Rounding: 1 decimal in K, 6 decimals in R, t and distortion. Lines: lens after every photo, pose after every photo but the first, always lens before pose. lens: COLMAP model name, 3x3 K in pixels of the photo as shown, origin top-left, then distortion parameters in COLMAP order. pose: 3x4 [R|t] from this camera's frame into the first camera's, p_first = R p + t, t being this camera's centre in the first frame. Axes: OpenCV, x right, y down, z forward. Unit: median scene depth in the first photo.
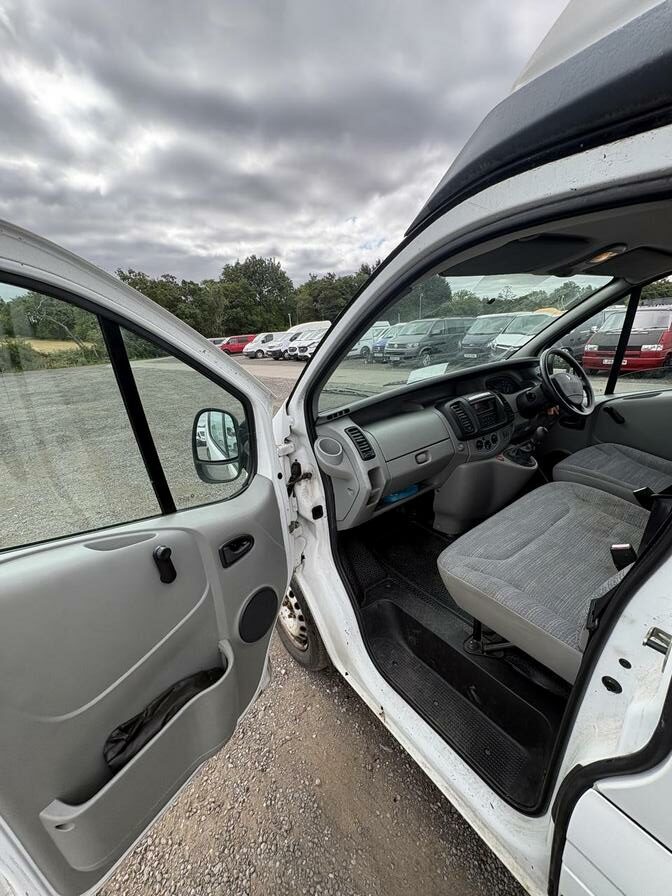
lens RADIAL K [[357.8, 0, 332.4], [0, 357.8, 445.6], [0, 0, 1]] dist [-0.001627, 0.000671]
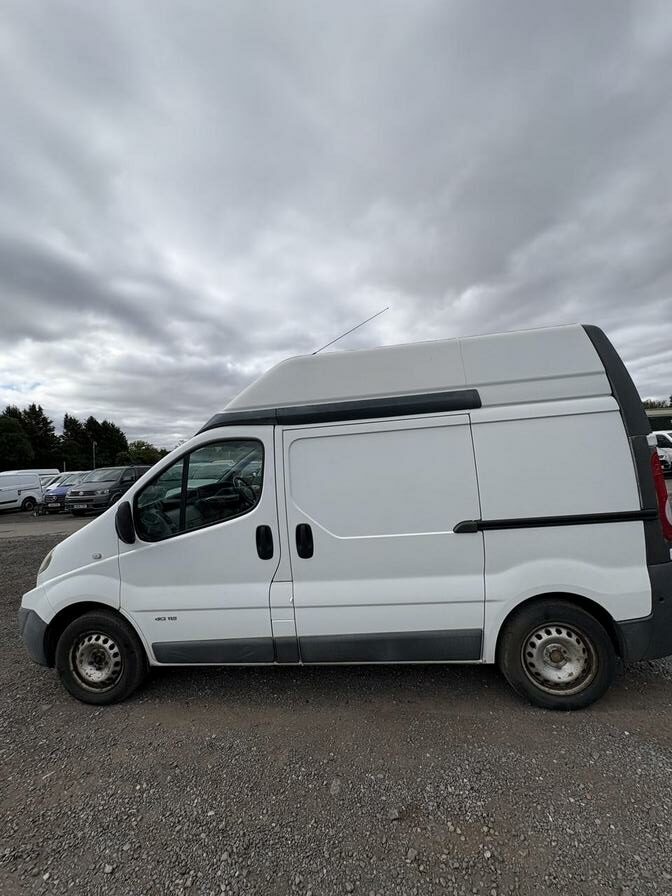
lens RADIAL K [[357.8, 0, 338.1], [0, 357.8, 441.2], [0, 0, 1]] dist [-0.001627, 0.000671]
pose [[0.672436, 0.061003, 0.737637, -0.070877], [0.243033, 0.923143, -0.297896, 0.039245], [-0.699117, 0.379586, 0.605929, -0.098203]]
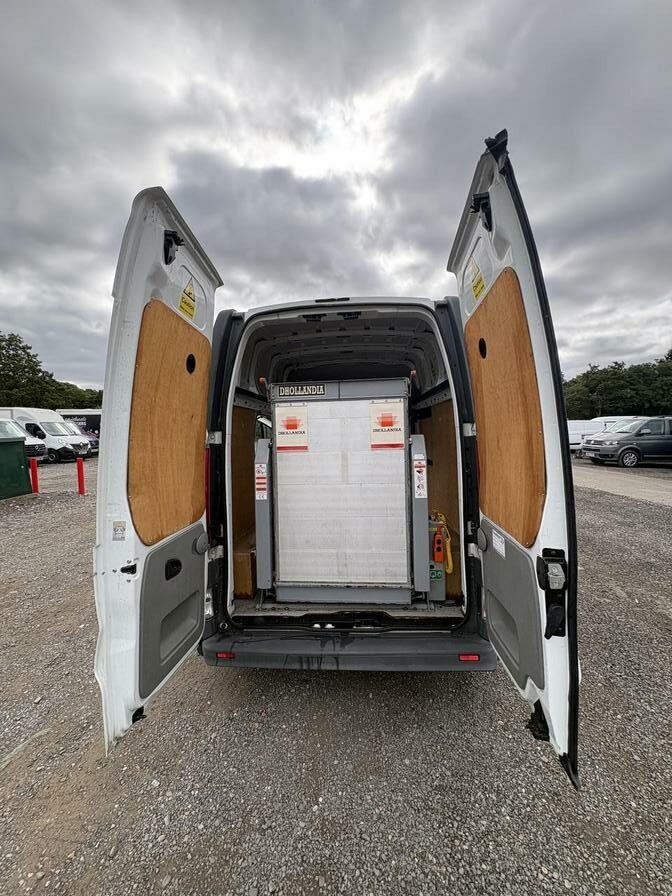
lens RADIAL K [[357.8, 0, 334.8], [0, 357.8, 448.0], [0, 0, 1]] dist [-0.001627, 0.000671]
pose [[0.758682, 0.090311, -0.645171, 0.273528], [-0.232795, 0.962539, -0.139016, 0.038316], [0.608448, 0.255662, 0.751284, -0.171179]]
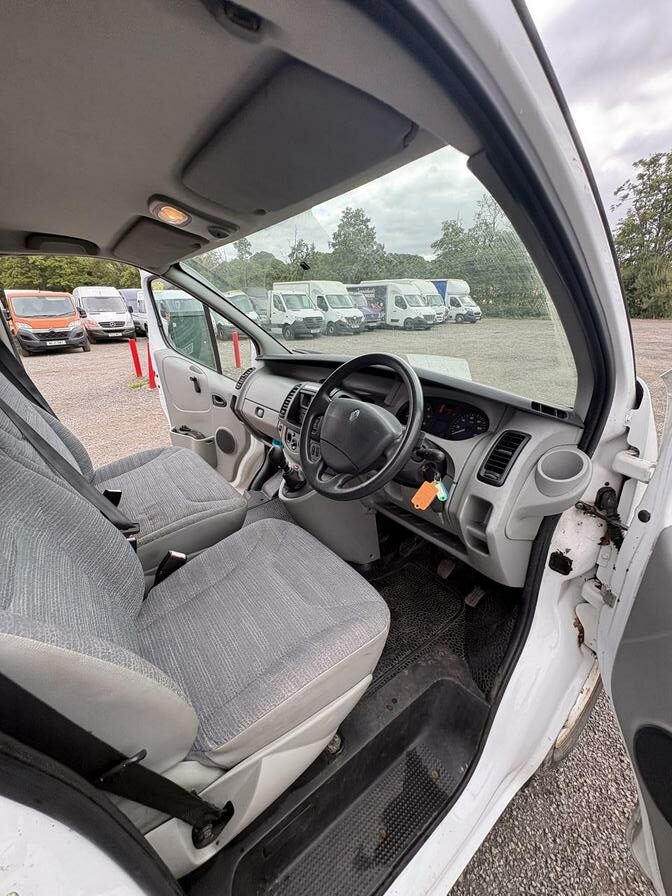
lens RADIAL K [[357.8, 0, 336.3], [0, 357.8, 448.9], [0, 0, 1]] dist [-0.001627, 0.000671]
pose [[0.016715, 0.431933, -0.901751, 0.133546], [-0.293545, 0.864253, 0.408531, -0.040554], [0.955799, 0.257876, 0.141237, 0.110241]]
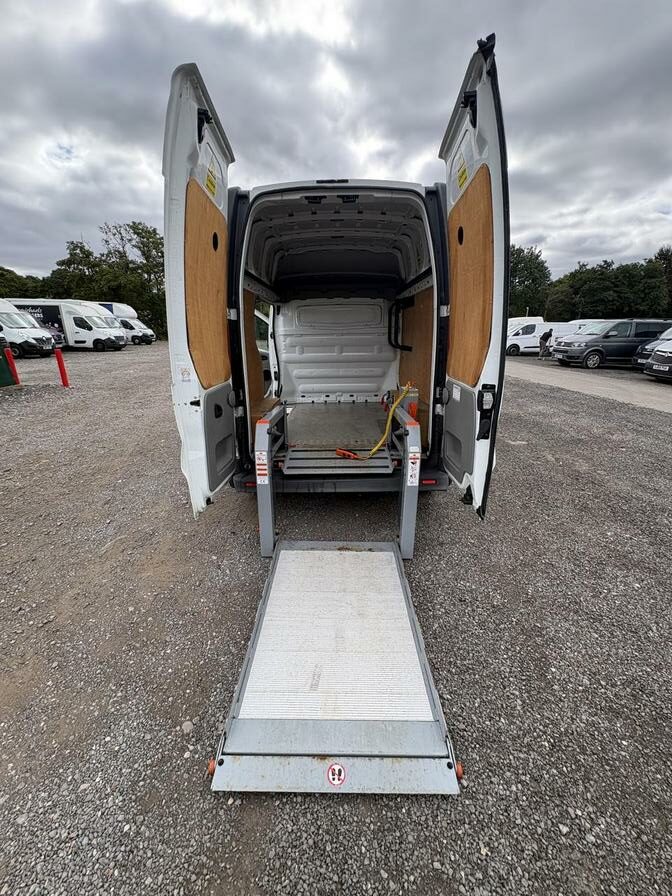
lens RADIAL K [[357.8, 0, 335.1], [0, 357.8, 449.0], [0, 0, 1]] dist [-0.001627, 0.000671]
pose [[0.797635, 0.255901, -0.546161, 0.291061], [-0.236965, 0.965675, 0.106389, 0.057864], [0.554640, 0.044561, 0.830897, -0.204084]]
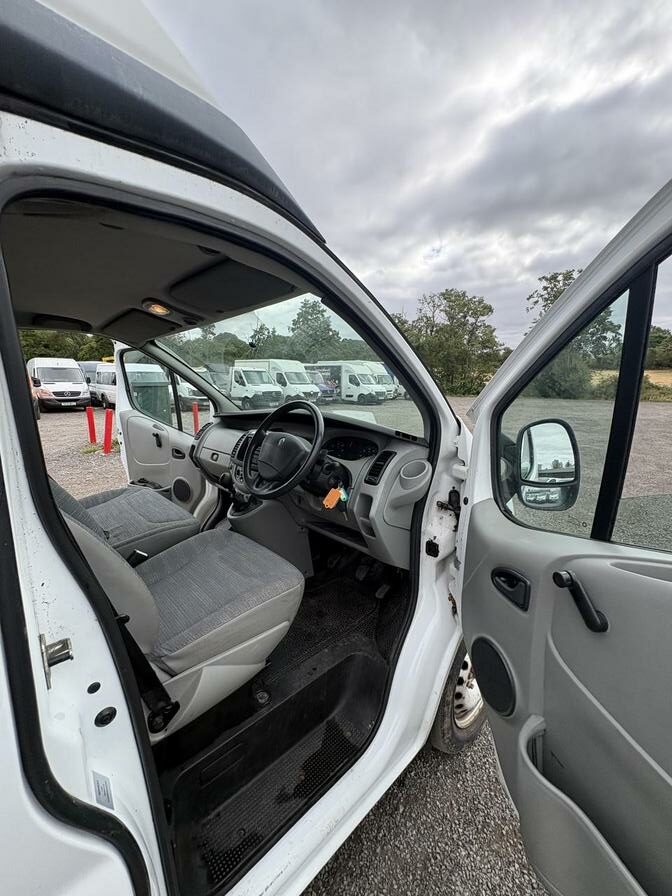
lens RADIAL K [[357.8, 0, 336.0], [0, 357.8, 450.1], [0, 0, 1]] dist [-0.001627, 0.000671]
pose [[0.124199, 0.249060, -0.960491, 0.157618], [-0.319403, 0.926500, 0.198945, -0.041184], [0.939445, 0.282075, 0.194621, 0.115345]]
